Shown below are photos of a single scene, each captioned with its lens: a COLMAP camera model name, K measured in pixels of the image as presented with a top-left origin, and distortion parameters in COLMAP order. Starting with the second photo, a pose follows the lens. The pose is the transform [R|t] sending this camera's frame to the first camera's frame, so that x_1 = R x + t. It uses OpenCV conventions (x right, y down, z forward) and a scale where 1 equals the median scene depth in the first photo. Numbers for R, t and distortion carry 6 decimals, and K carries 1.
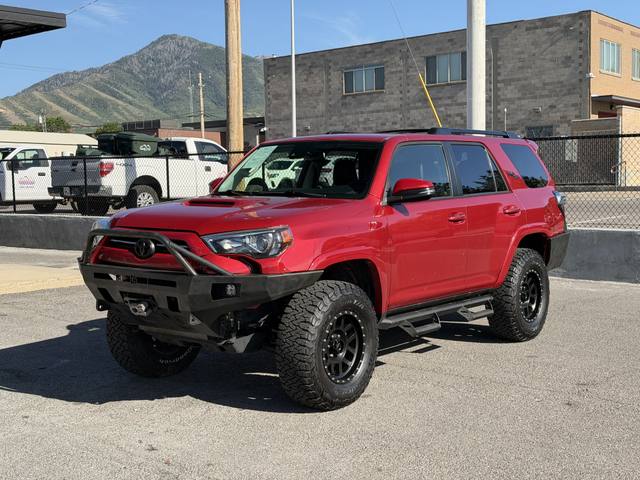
lens RADIAL K [[895.6, 0, 320.9], [0, 895.6, 240.2], [0, 0, 1]] dist [0.126175, -0.104865]
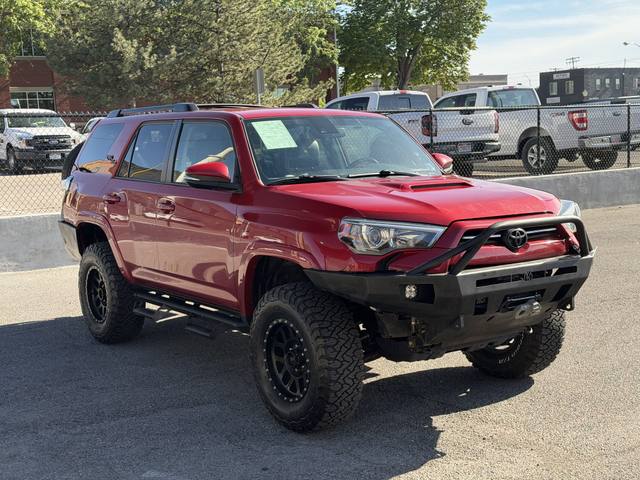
lens RADIAL K [[895.6, 0, 320.9], [0, 895.6, 240.2], [0, 0, 1]] dist [0.126175, -0.104865]
pose [[0.301138, -0.111924, 0.946989, -0.126875], [0.097315, 0.991510, 0.086240, -0.009643], [-0.948602, 0.066186, 0.309473, 0.109625]]
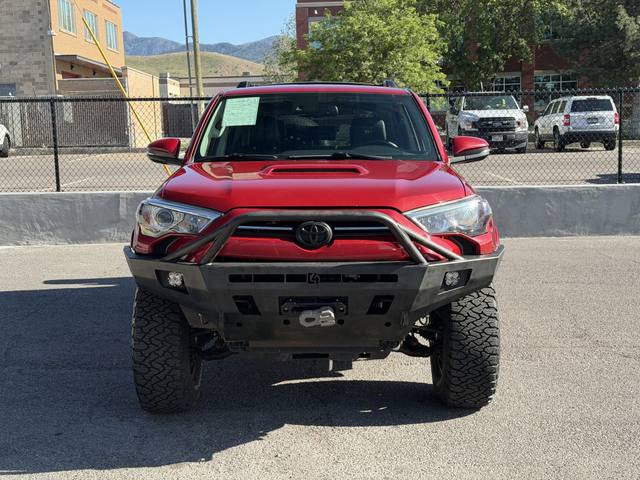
lens RADIAL K [[895.6, 0, 320.9], [0, 895.6, 240.2], [0, 0, 1]] dist [0.126175, -0.104865]
pose [[0.795864, -0.074627, 0.600858, -0.075820], [0.049554, 0.997074, 0.058201, -0.003370], [-0.603444, -0.016545, 0.797234, 0.050172]]
